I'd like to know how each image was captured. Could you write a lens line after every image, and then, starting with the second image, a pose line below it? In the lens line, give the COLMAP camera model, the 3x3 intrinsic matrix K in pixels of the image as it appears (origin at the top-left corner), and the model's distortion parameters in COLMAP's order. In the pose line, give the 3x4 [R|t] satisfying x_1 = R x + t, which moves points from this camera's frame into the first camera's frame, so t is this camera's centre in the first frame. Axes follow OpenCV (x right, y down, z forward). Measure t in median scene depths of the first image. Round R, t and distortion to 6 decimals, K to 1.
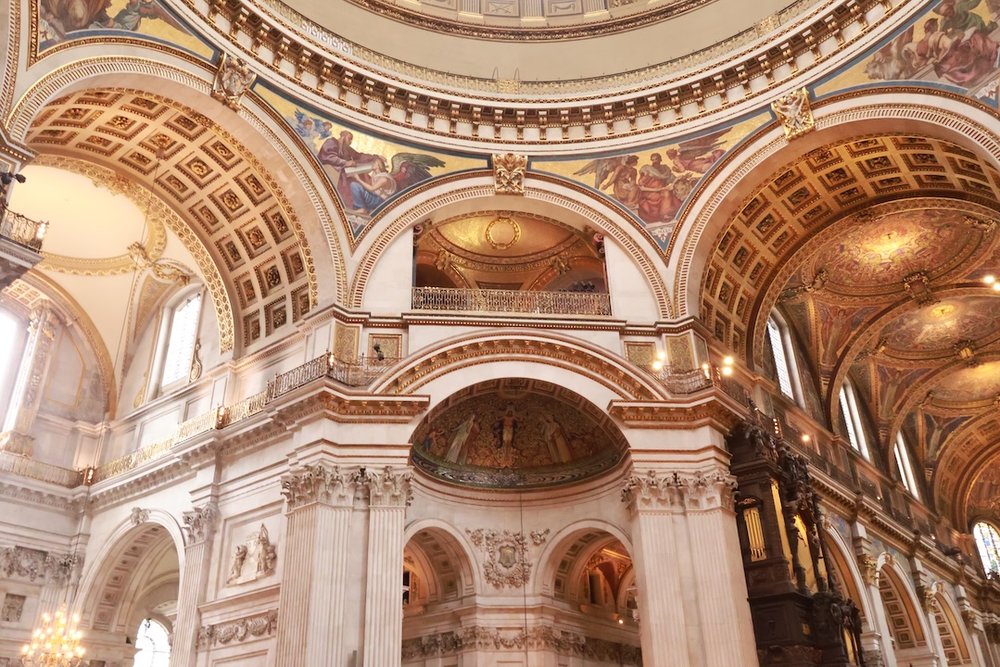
lens RADIAL K [[878.0, 0, 500.0], [0, 878.0, 333.5], [0, 0, 1]] dist [0.005384, 0.006593]
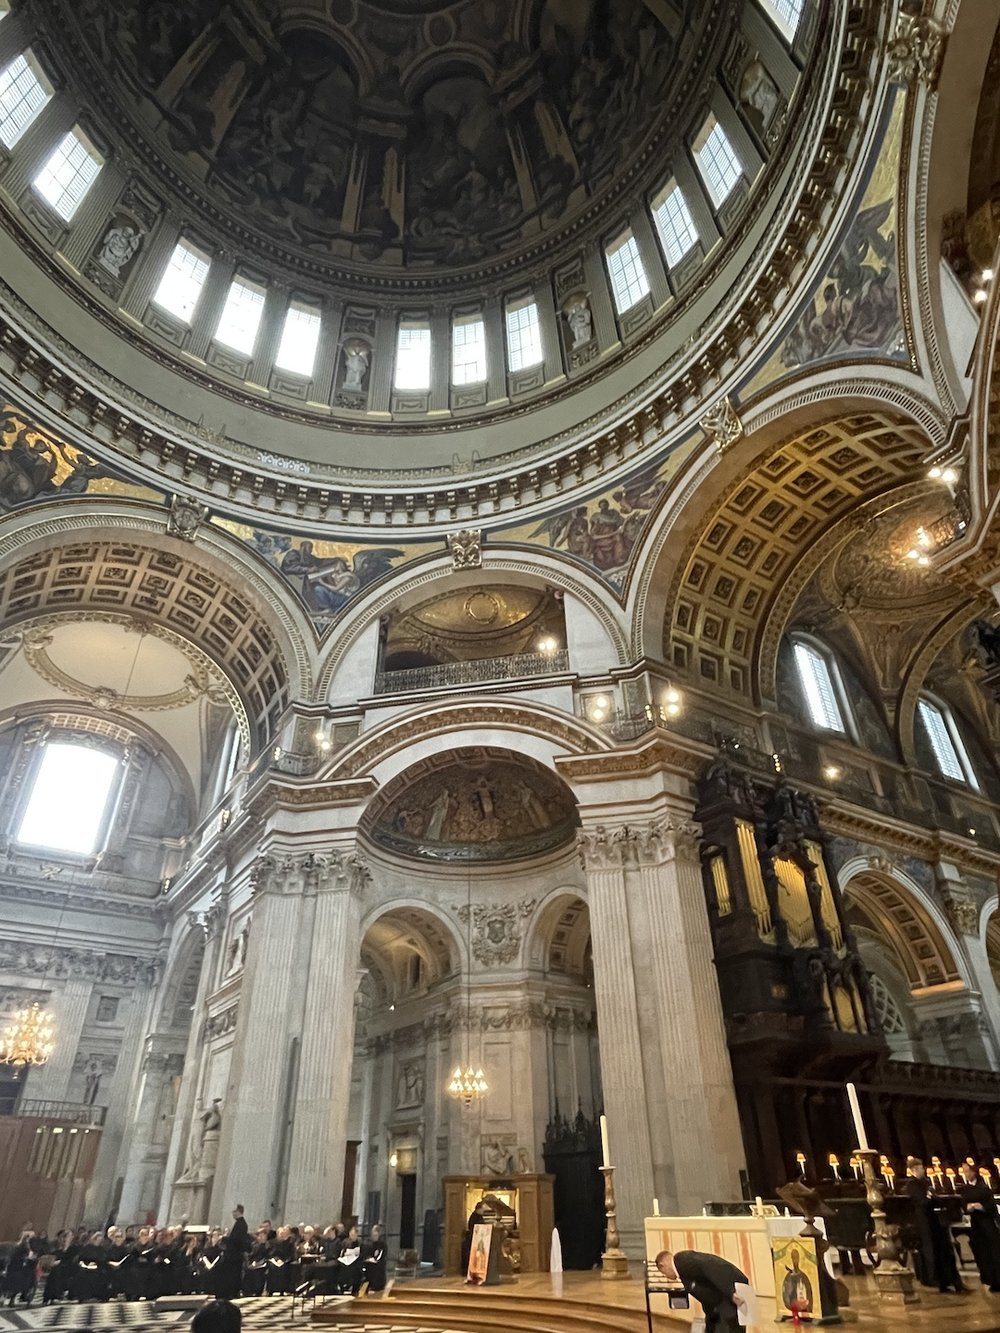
lens RADIAL K [[813.7, 0, 500.0], [0, 813.7, 666.5], [0, 0, 1]] dist [0.002509, -0.000195]
pose [[0.948838, -0.161190, -0.271521, 0.303678], [0.139274, 0.985366, -0.098272, 0.053621], [0.283388, 0.055428, 0.957402, 0.120973]]
